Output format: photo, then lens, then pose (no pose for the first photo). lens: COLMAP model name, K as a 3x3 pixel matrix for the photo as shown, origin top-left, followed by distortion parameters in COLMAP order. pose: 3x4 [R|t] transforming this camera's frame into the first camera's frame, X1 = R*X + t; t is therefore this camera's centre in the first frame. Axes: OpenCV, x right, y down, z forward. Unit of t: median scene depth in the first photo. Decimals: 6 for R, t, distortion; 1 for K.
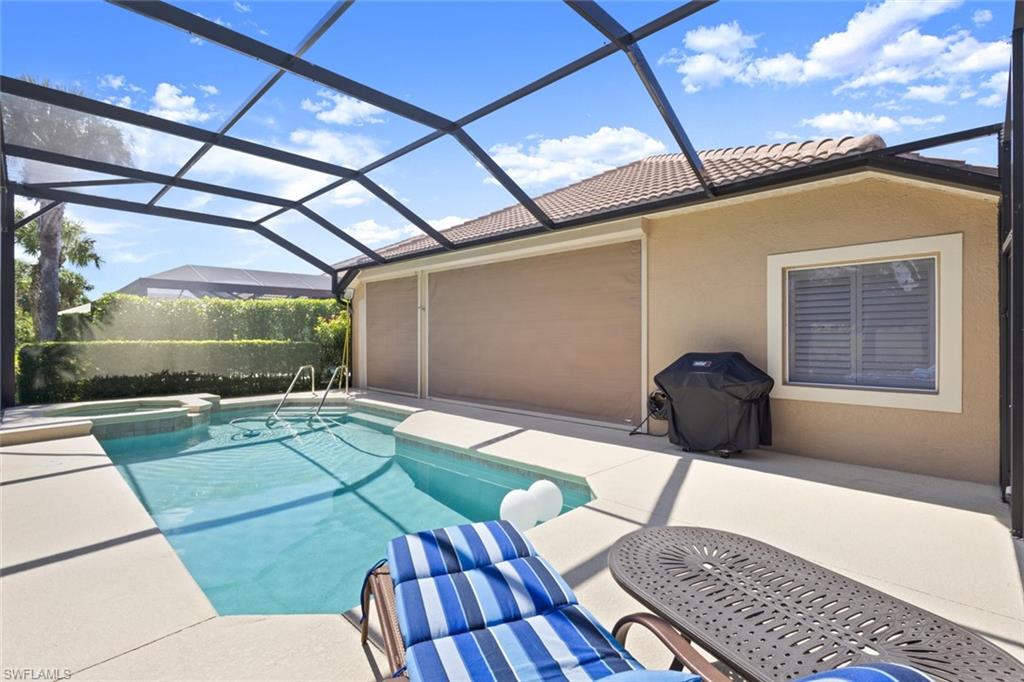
lens RADIAL K [[469.6, 0, 512.0], [0, 469.6, 341.0], [0, 0, 1]] dist [-0.001481, 0.000626]
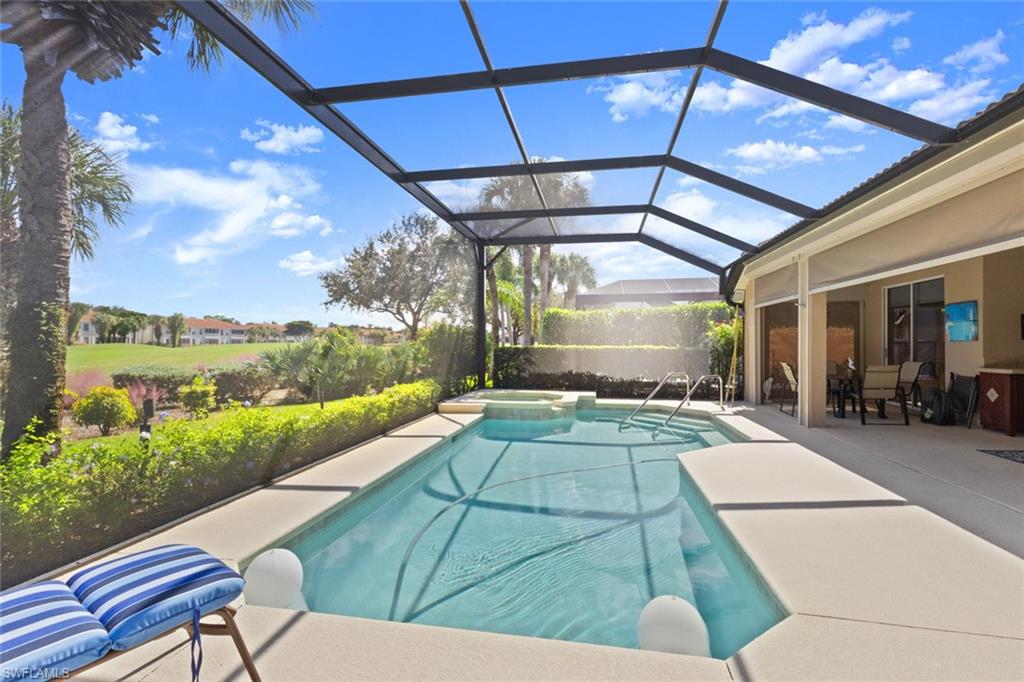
lens RADIAL K [[473.2, 0, 514.4], [0, 473.2, 344.5], [0, 0, 1]] dist [0.000624, 0.000156]
pose [[0.565867, 0.006102, -0.824474, 0.189334], [-0.011728, 0.999931, -0.000649, -0.000157], [0.824413, 0.010037, 0.565899, 0.208611]]
